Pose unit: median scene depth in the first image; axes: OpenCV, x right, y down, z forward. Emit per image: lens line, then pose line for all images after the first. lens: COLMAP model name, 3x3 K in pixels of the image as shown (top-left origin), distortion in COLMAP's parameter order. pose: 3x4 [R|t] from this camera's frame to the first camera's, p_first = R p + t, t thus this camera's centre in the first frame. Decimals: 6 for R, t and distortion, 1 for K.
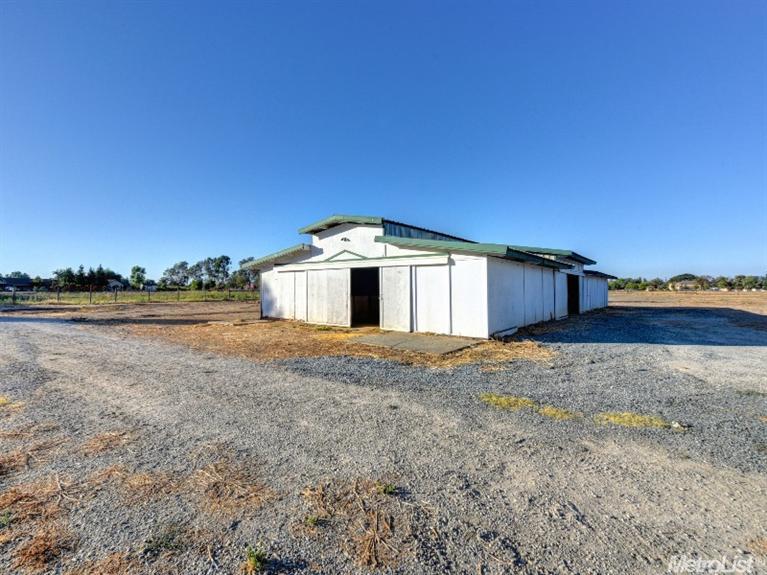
lens RADIAL K [[308.3, 0, 383.5], [0, 308.3, 287.5], [0, 0, 1]] dist [0.000112, 0.000007]
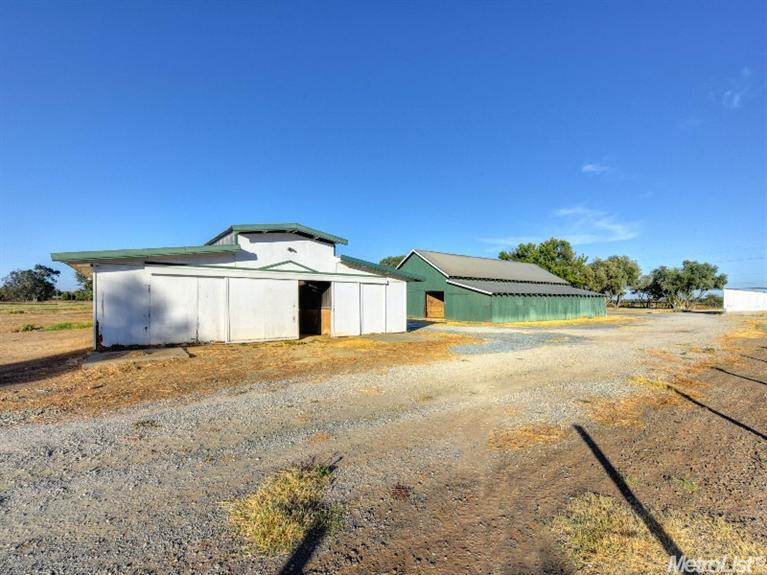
lens RADIAL K [[308.3, 0, 383.5], [0, 308.3, 287.5], [0, 0, 1]] dist [0.000112, 0.000007]
pose [[0.393996, 0.012489, 0.919027, -0.918367], [-0.034152, 0.999416, 0.001060, -0.048990], [-0.918477, -0.031804, 0.394193, 0.351986]]
